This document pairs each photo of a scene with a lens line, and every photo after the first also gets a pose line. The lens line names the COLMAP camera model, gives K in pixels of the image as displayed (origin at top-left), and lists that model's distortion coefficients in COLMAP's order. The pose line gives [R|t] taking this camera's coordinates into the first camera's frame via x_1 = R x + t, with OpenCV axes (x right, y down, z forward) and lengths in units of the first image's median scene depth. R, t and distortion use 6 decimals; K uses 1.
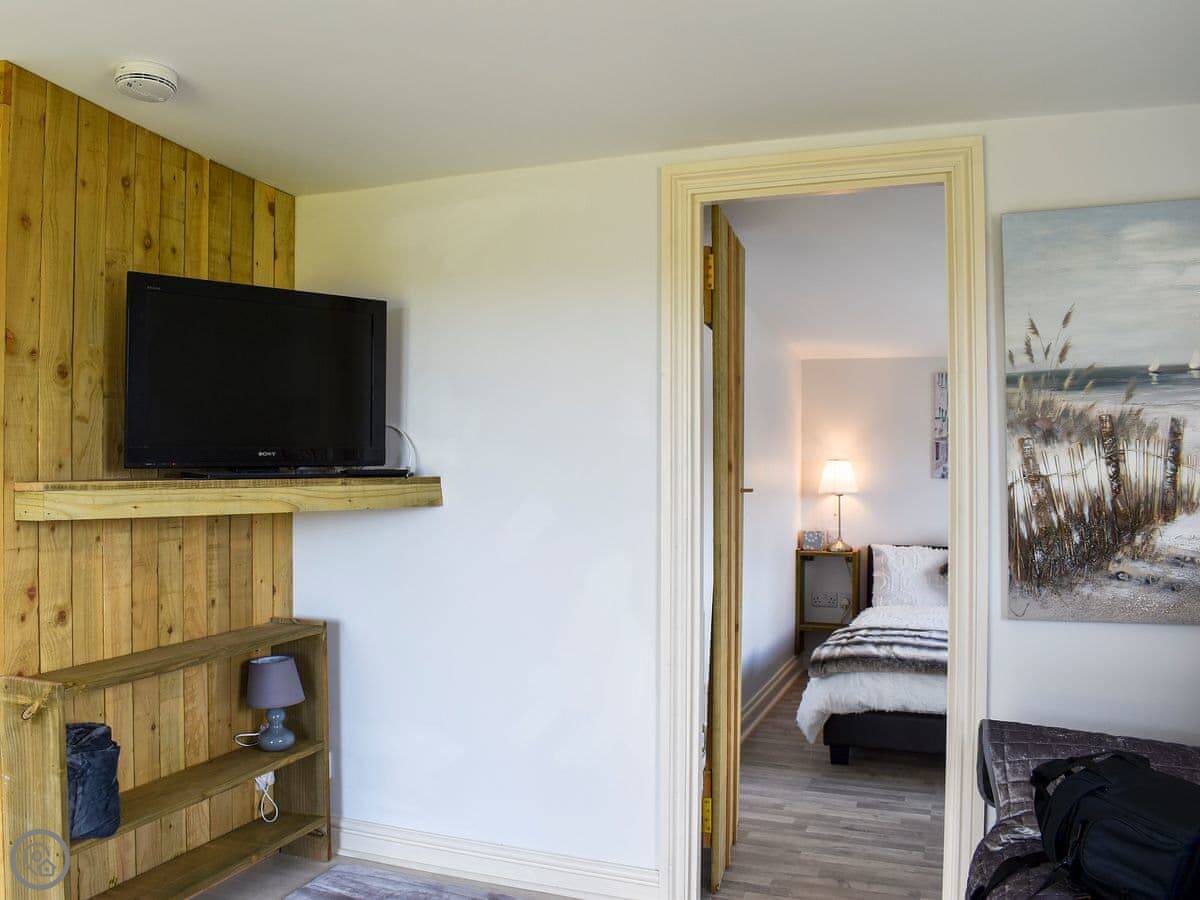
lens RADIAL K [[1070.5, 0, 607.0], [0, 1070.5, 455.0], [0, 0, 1]] dist [-0.015144, 0.002453]
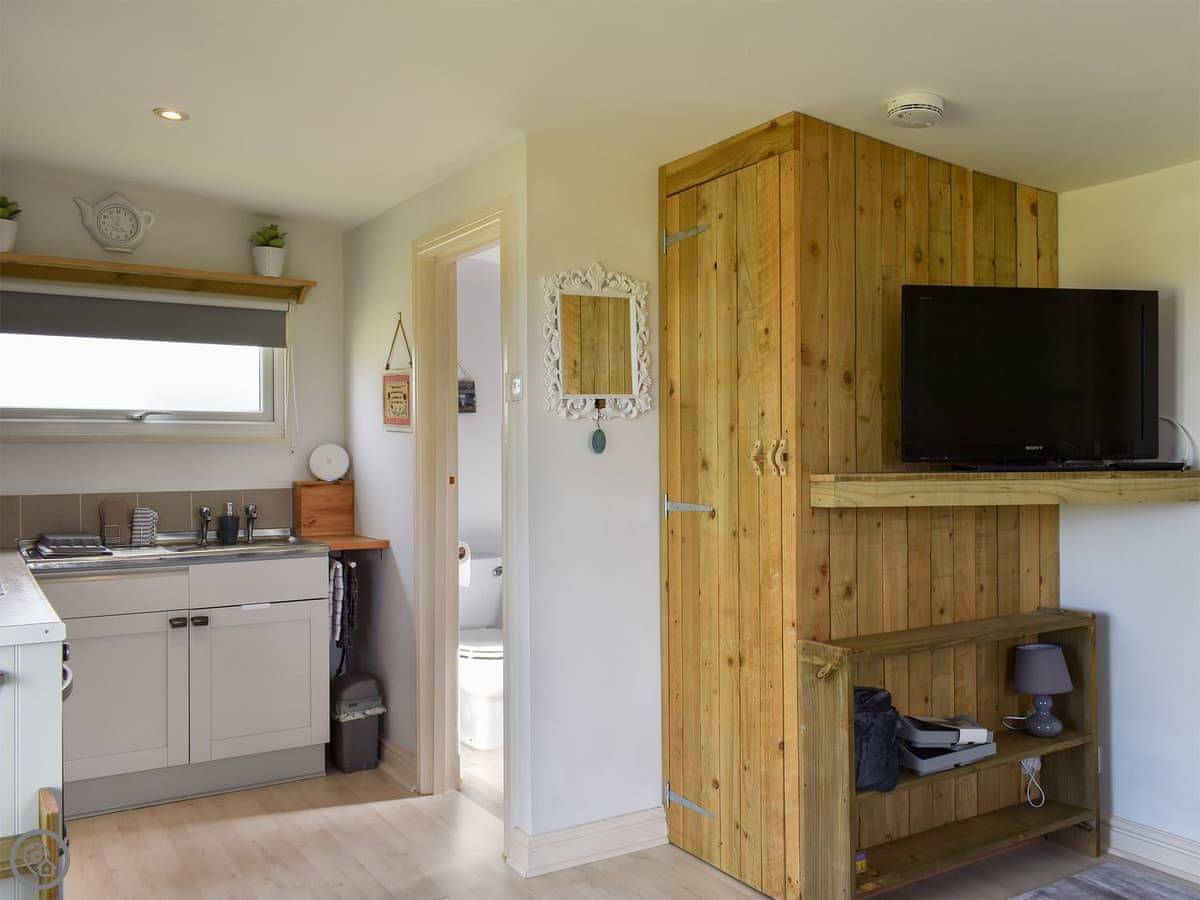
lens RADIAL K [[1070.5, 0, 607.0], [0, 1070.5, 455.0], [0, 0, 1]] dist [-0.015144, 0.002453]
pose [[0.777215, -0.006488, -0.629202, 0.011215], [0.010450, 0.999942, 0.002597, -0.000990], [0.629149, -0.008594, 0.777238, -0.058510]]
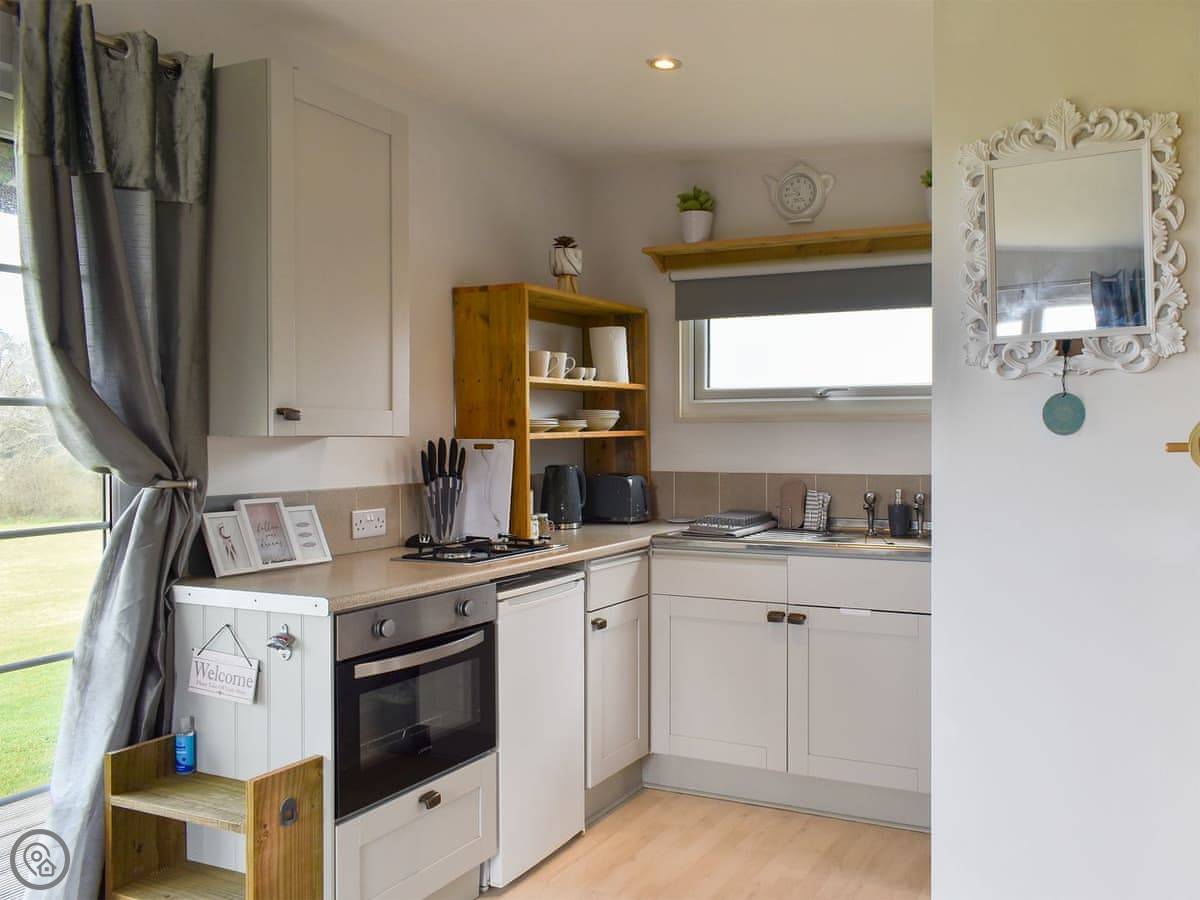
lens RADIAL K [[1019.6, 0, 600.0], [0, 1019.6, 450.0], [0, 0, 1]] dist [-0.006248, -0.001780]
pose [[-0.131458, 0.010927, -0.991262, -0.078903], [0.005576, 0.999932, 0.010283, 0.001918], [0.991306, -0.004175, -0.131510, 0.779628]]
